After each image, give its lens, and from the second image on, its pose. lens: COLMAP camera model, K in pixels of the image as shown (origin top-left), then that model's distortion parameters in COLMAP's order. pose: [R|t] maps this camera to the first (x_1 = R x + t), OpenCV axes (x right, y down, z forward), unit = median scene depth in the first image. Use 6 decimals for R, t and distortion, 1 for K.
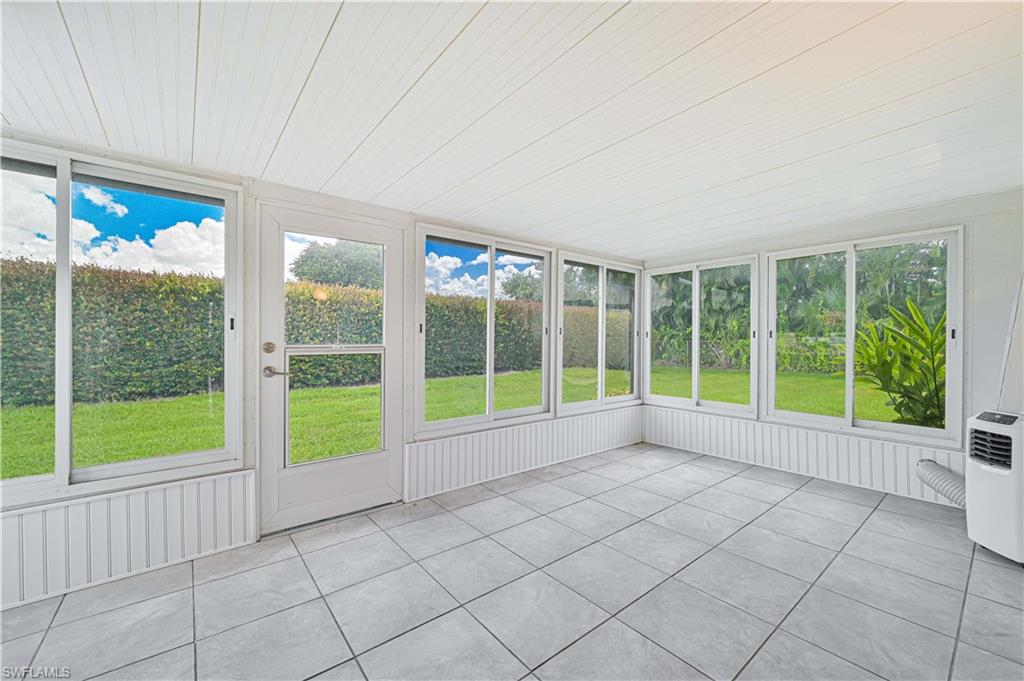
lens RADIAL K [[406.5, 0, 516.2], [0, 406.5, 332.0], [0, 0, 1]] dist [-0.002962, -0.000110]
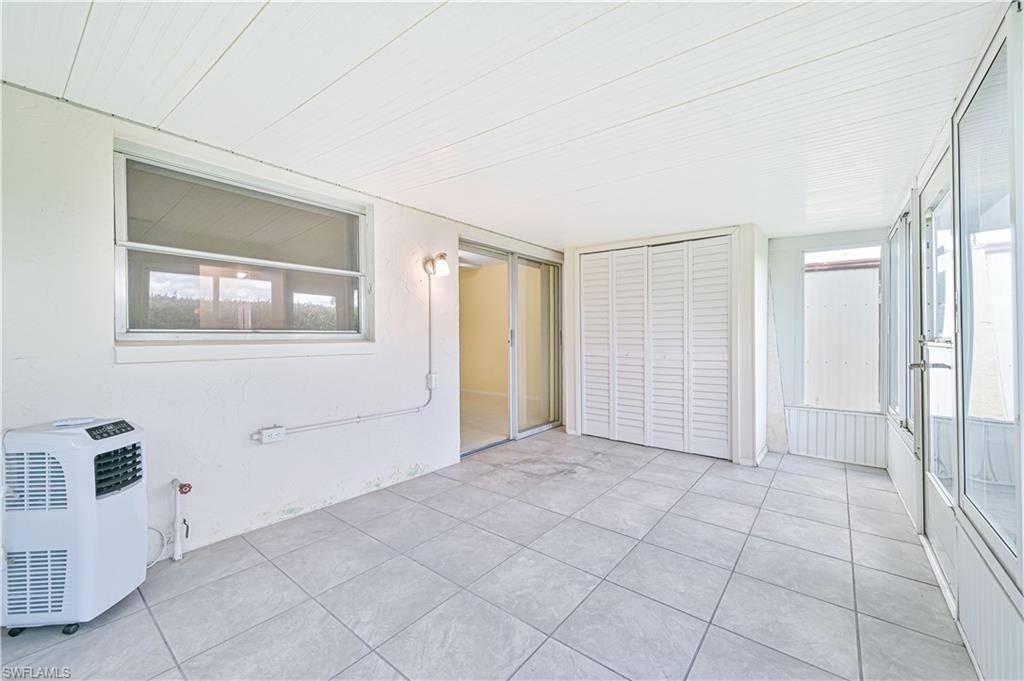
lens RADIAL K [[406.5, 0, 516.2], [0, 406.5, 332.0], [0, 0, 1]] dist [-0.002962, -0.000110]
pose [[-0.976049, -0.001557, -0.217543, 0.622424], [0.004765, 0.999581, -0.028533, 0.050451], [0.217496, -0.028887, -0.975634, 2.007707]]
